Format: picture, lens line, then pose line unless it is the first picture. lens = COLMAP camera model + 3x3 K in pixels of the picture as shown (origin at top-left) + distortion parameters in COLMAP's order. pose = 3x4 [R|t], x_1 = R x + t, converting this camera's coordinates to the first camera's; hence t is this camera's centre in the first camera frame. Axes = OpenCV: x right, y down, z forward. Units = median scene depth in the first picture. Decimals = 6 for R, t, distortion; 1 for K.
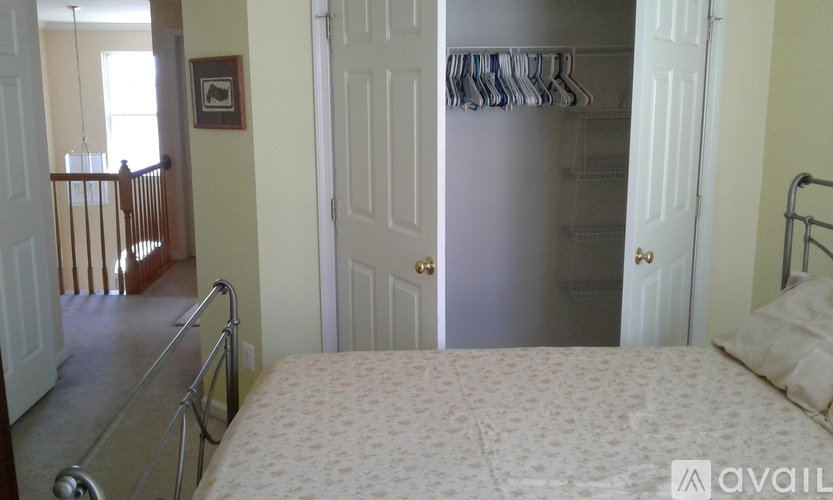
lens RADIAL K [[804.3, 0, 414.5], [0, 804.3, 247.3], [0, 0, 1]] dist [-0.030251, 0.000000]
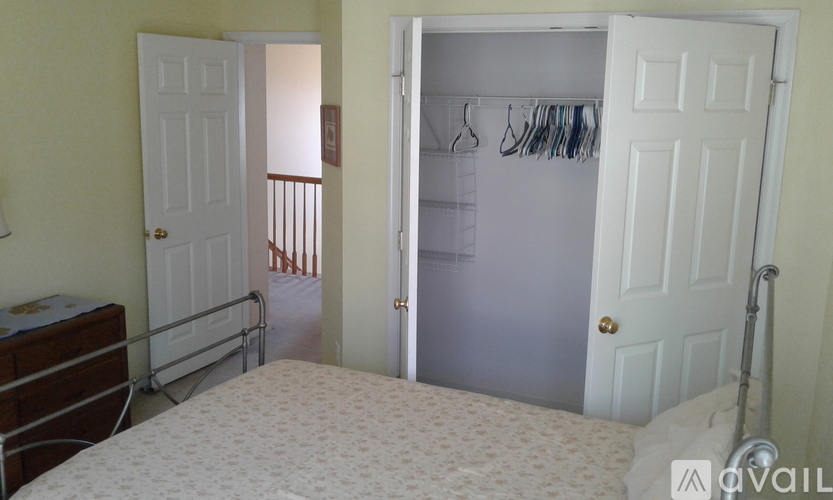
lens RADIAL K [[804.3, 0, 415.3], [0, 804.3, 251.1], [0, 0, 1]] dist [-0.030251, 0.000000]
pose [[0.886477, 0.119961, -0.446955, 0.580948], [-0.115982, 0.992585, 0.036370, -0.102833], [0.448004, 0.019598, 0.893817, -0.007718]]
